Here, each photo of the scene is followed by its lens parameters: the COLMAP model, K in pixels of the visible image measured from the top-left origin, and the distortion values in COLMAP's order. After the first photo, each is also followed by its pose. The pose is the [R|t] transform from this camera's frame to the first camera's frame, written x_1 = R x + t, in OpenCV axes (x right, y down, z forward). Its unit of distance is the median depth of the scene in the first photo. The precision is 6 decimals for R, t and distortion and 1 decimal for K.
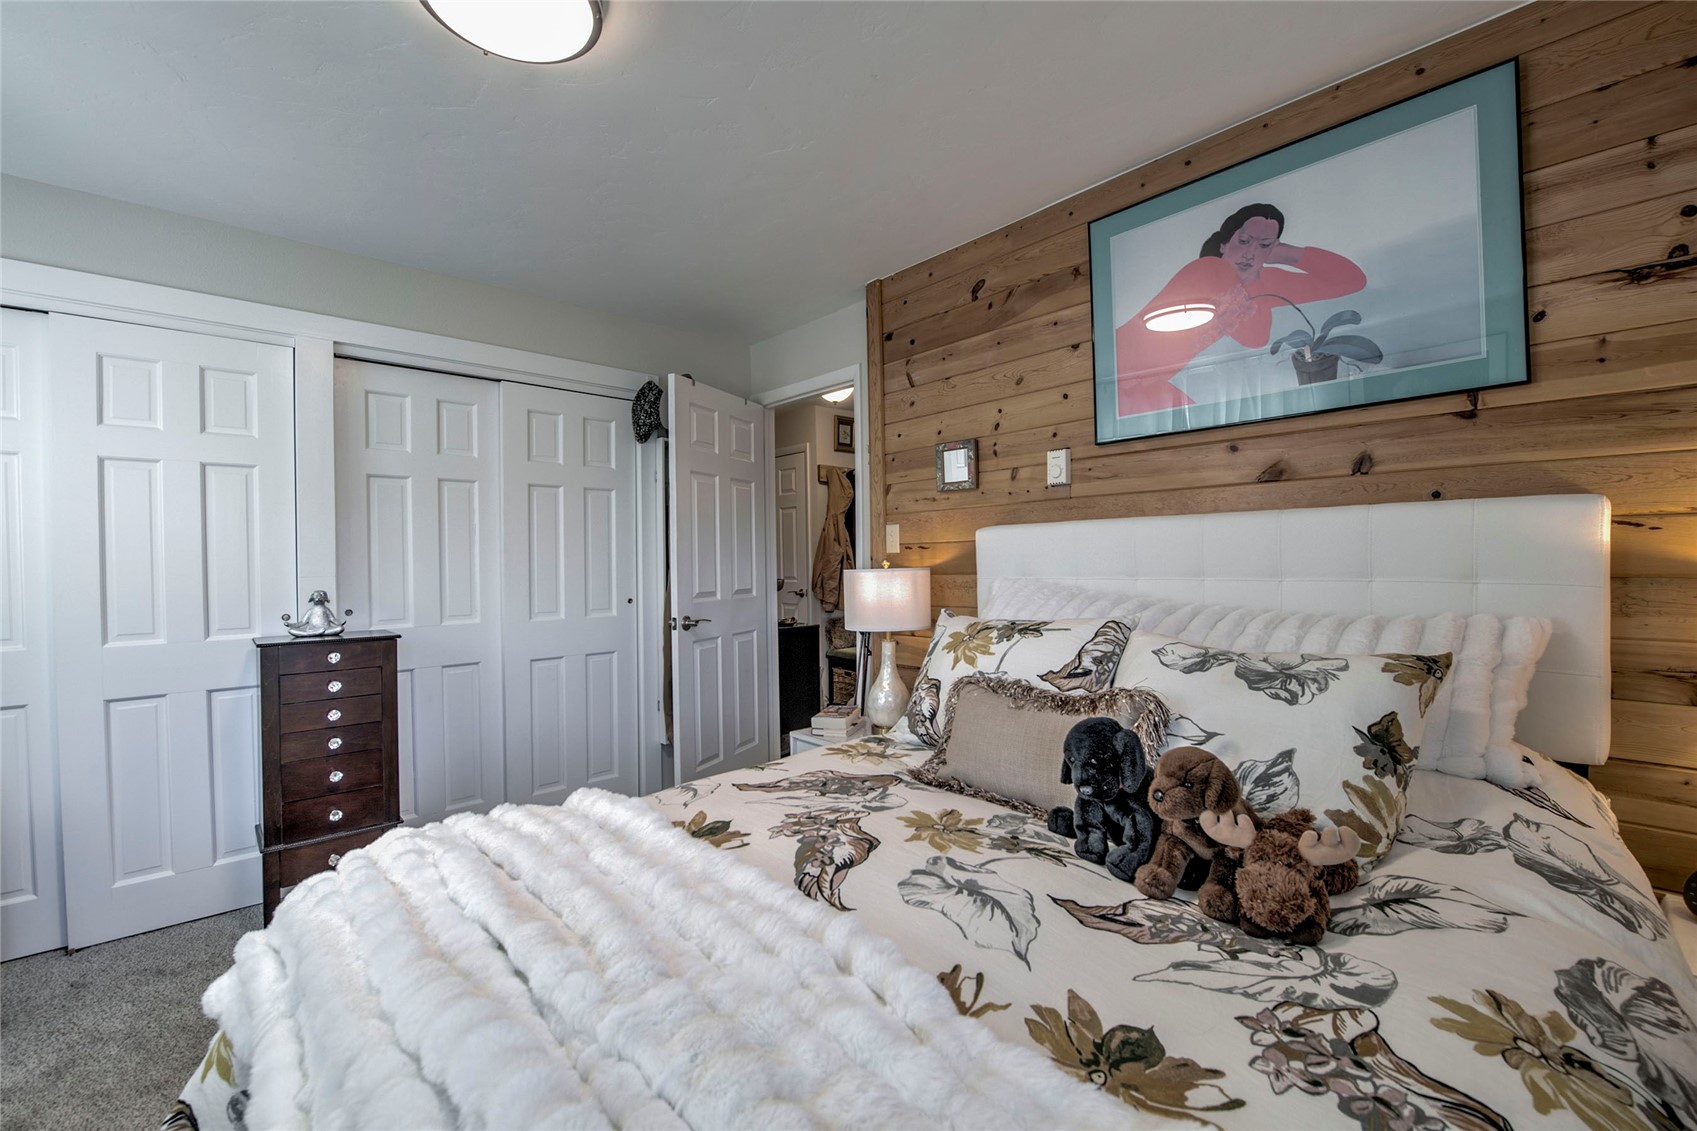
lens RADIAL K [[685.6, 0, 839.2], [0, 685.6, 567.6], [0, 0, 1]] dist [-0.012207, -0.004465]
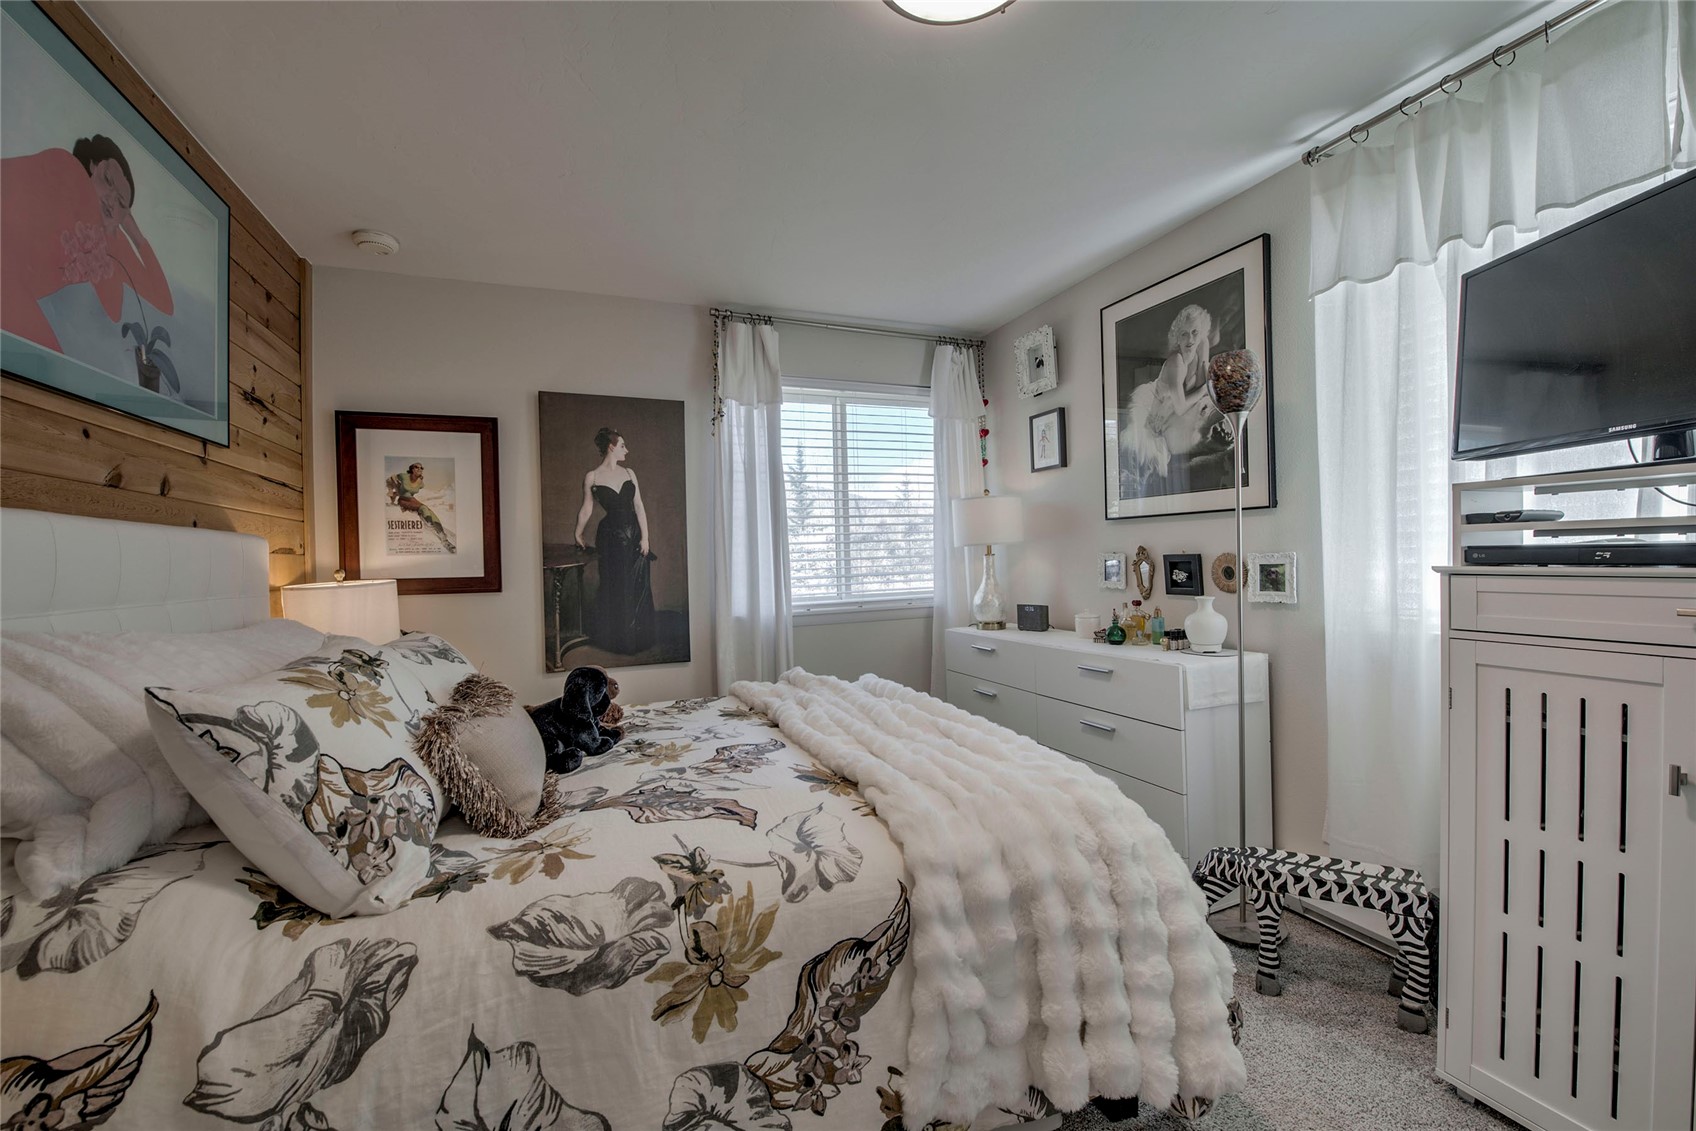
lens RADIAL K [[685.2, 0, 838.8], [0, 685.2, 567.6], [0, 0, 1]] dist [-0.012207, -0.004465]
pose [[-0.931005, 0.037263, 0.363099, -0.466517], [0.046696, 0.998761, 0.017233, -0.002212], [-0.362007, 0.032999, -0.931591, 1.438261]]
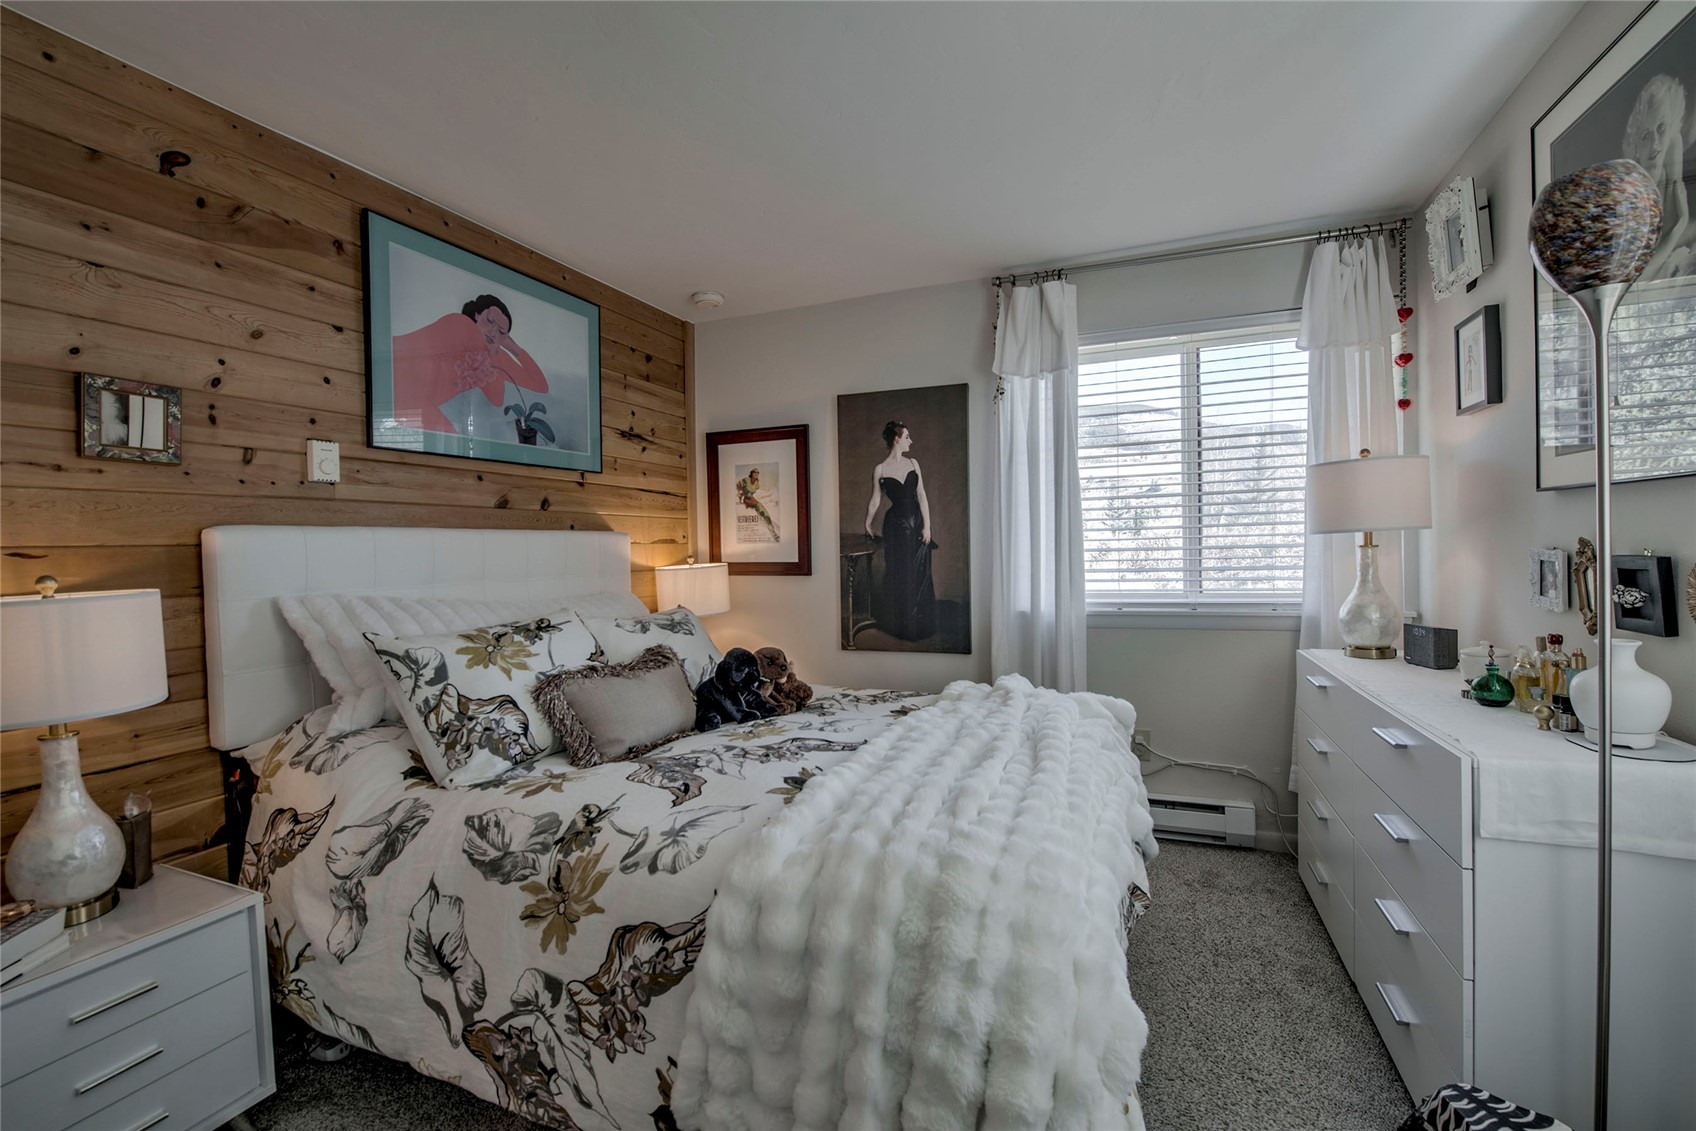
lens RADIAL K [[729.6, 0, 841.1], [0, 729.6, 564.6], [0, 0, 1]] dist [-0.007697, -0.005336]
pose [[-0.419880, 0.004324, 0.907569, -0.948558], [0.039808, 0.999114, 0.013657, -0.007997], [-0.906706, 0.041862, -0.419680, 1.001281]]
